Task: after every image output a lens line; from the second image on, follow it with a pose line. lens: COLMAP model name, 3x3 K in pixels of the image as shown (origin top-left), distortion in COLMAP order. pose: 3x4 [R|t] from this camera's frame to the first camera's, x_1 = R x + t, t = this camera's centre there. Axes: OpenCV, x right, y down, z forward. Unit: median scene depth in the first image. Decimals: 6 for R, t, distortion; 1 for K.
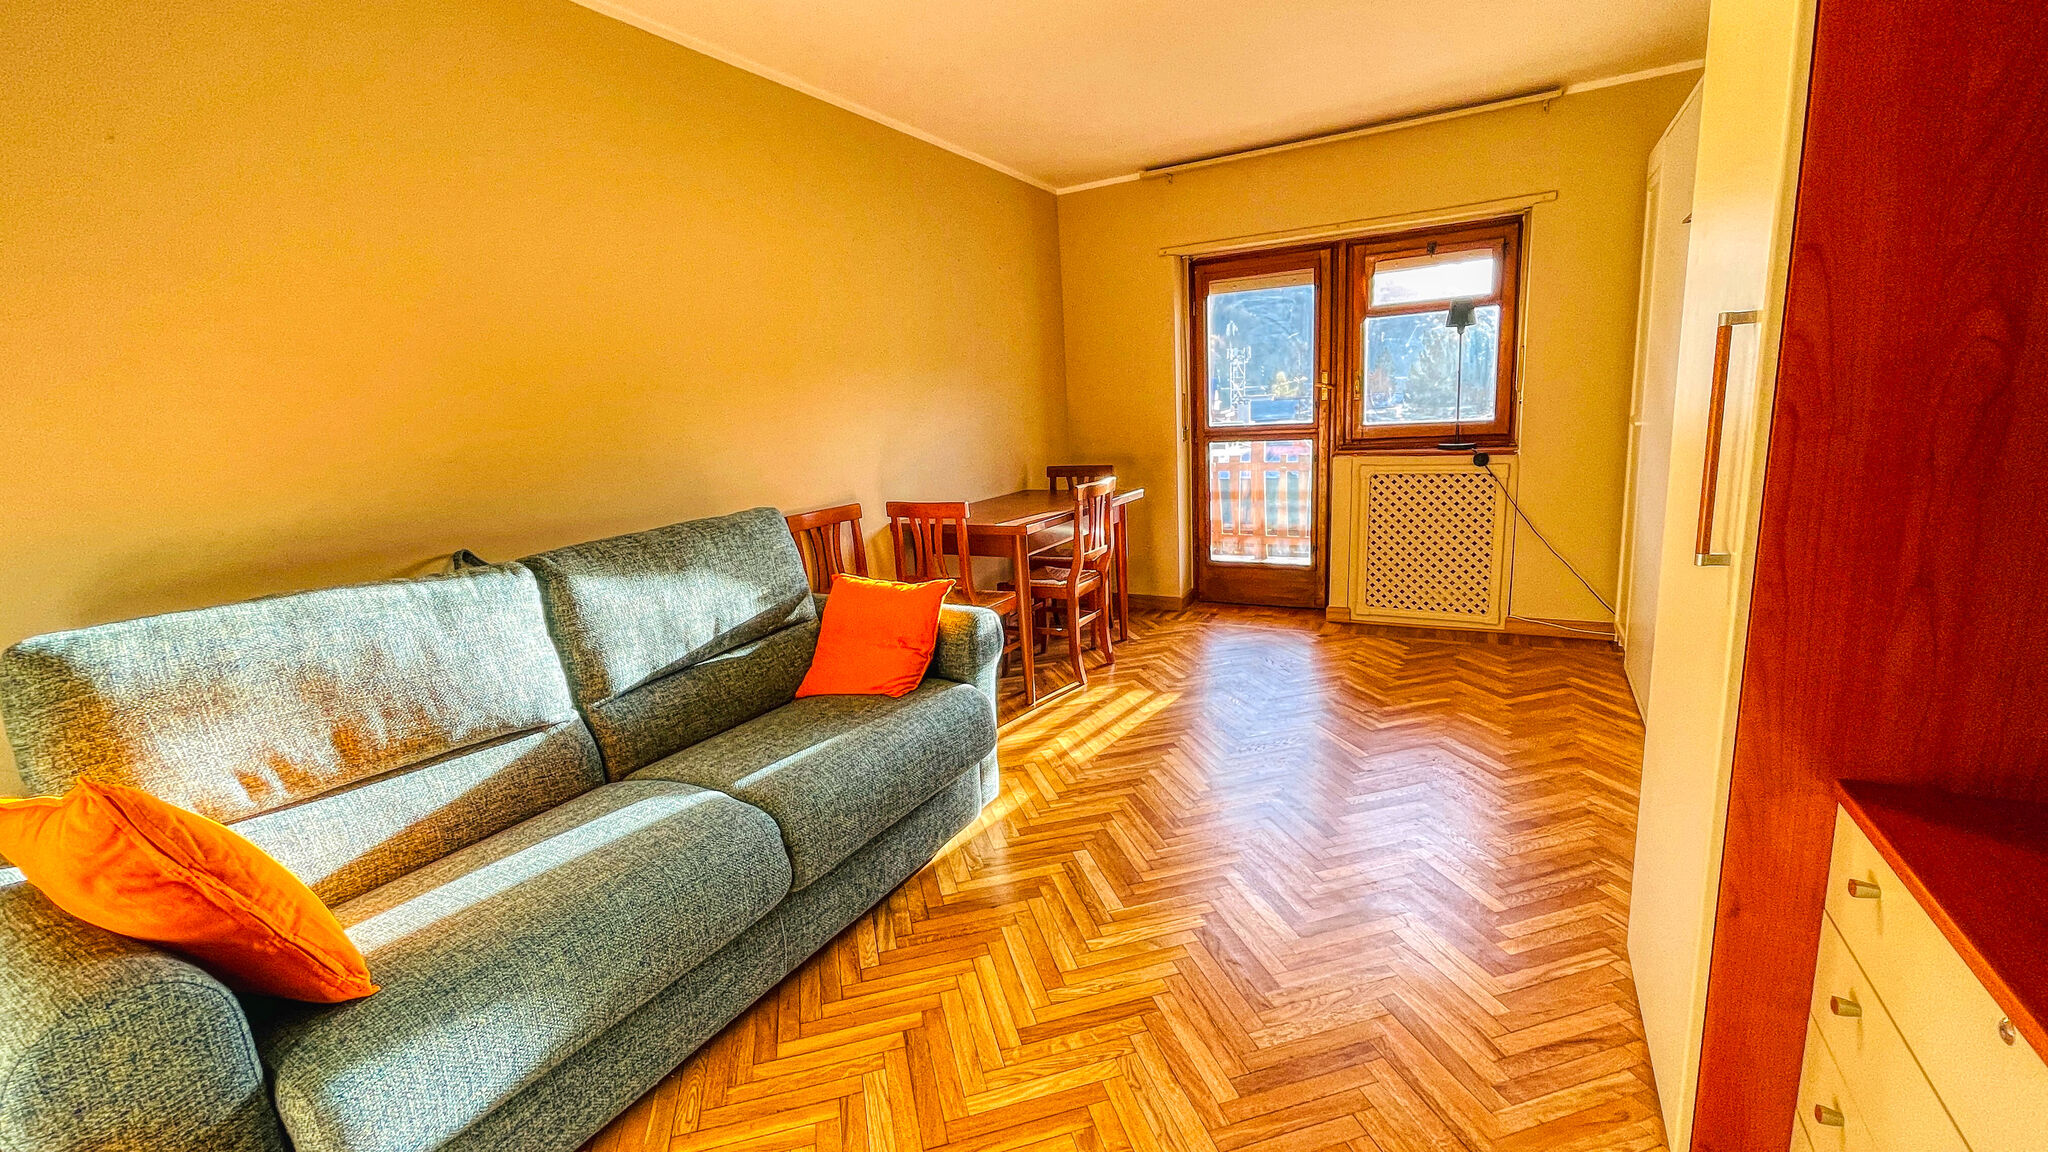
lens RADIAL K [[838.8, 0, 1017.3], [0, 838.8, 572.1], [0, 0, 1]] dist [0.000682, 0.000210]
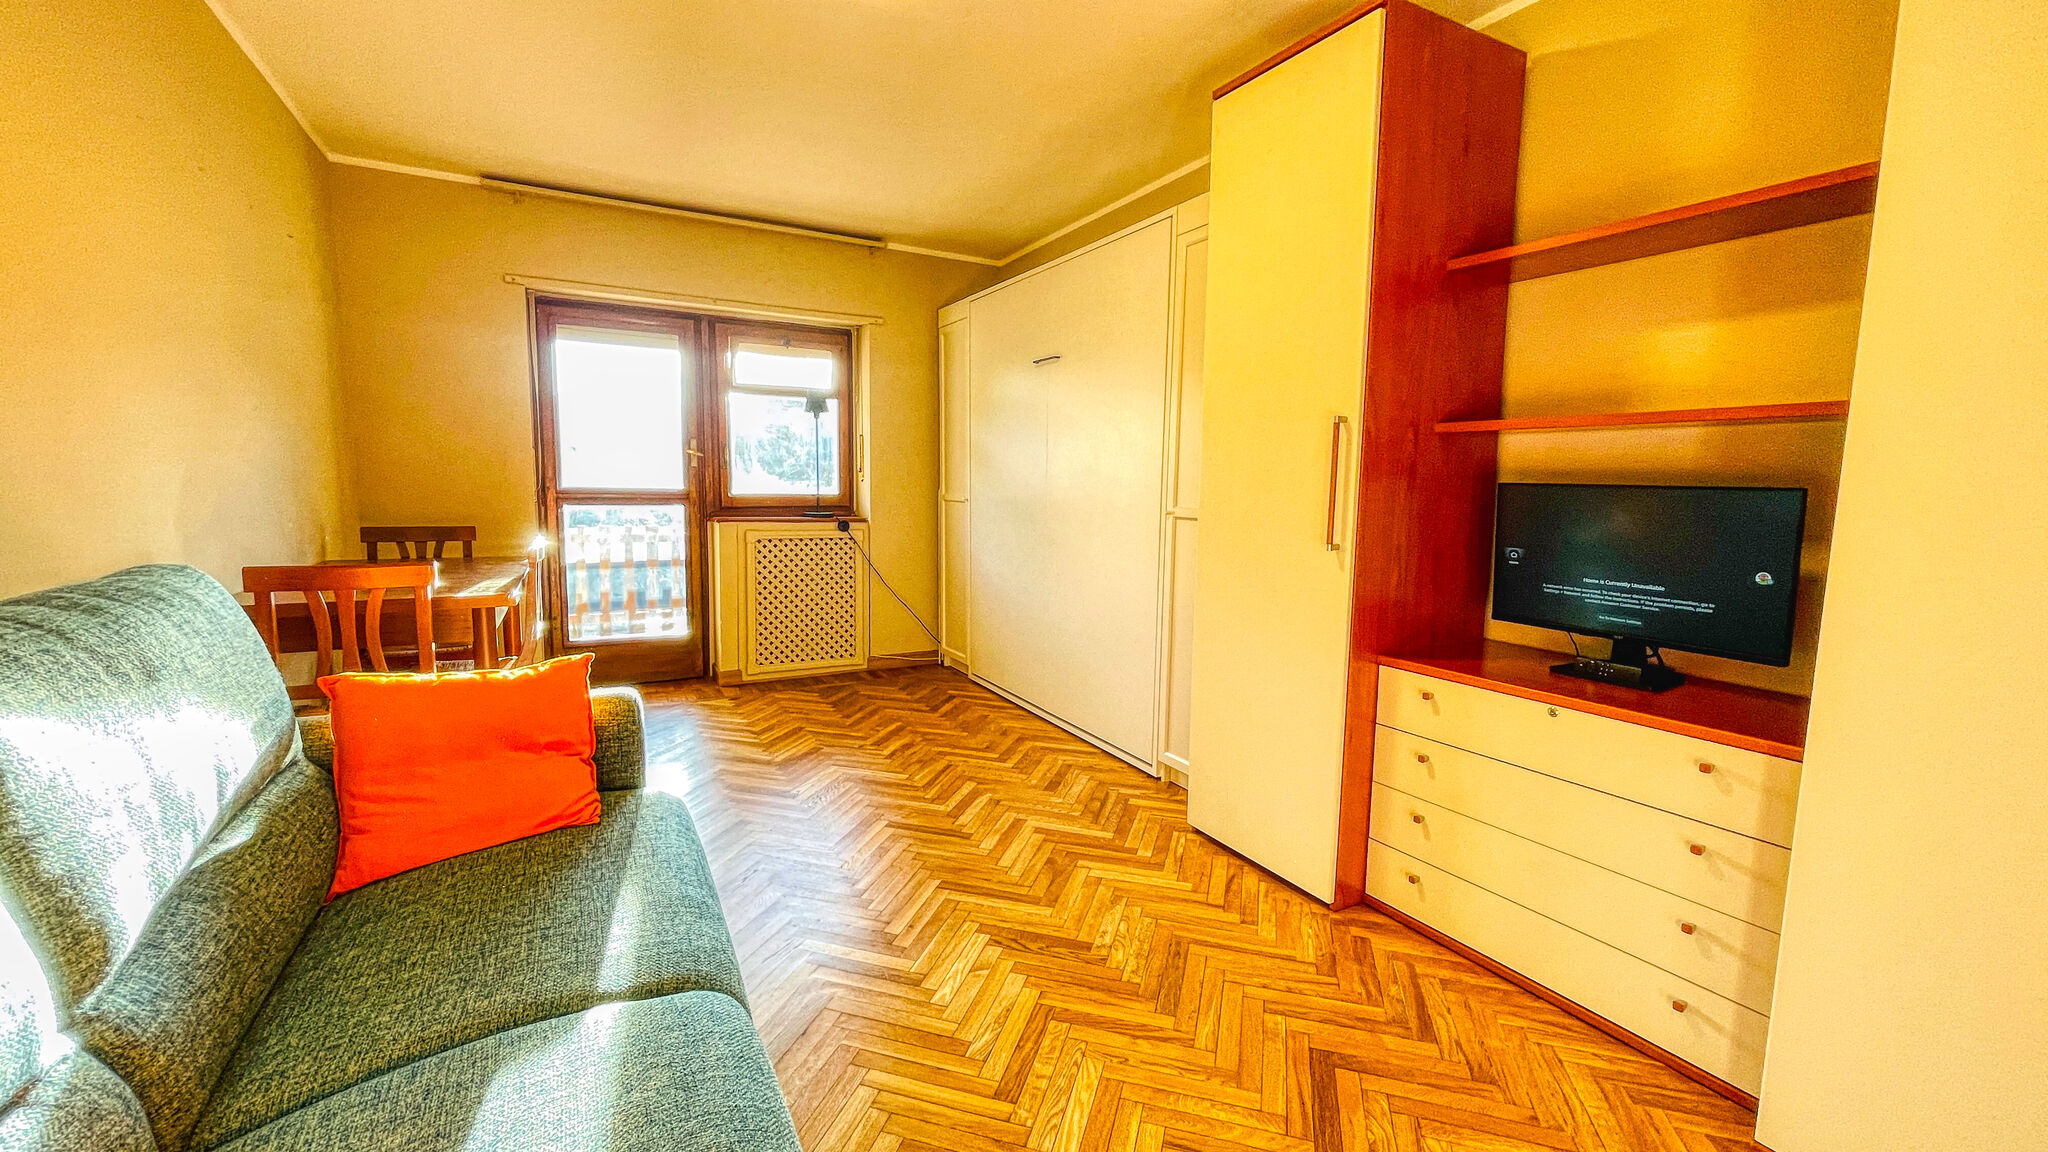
lens RADIAL K [[838.8, 0, 1007.6], [0, 838.8, 577.2], [0, 0, 1]] dist [0.000682, 0.000210]
pose [[0.519845, -0.031454, 0.853681, -0.325362], [0.120779, 0.991990, -0.036997, 0.008977], [-0.845679, 0.122339, 0.519480, 0.193143]]
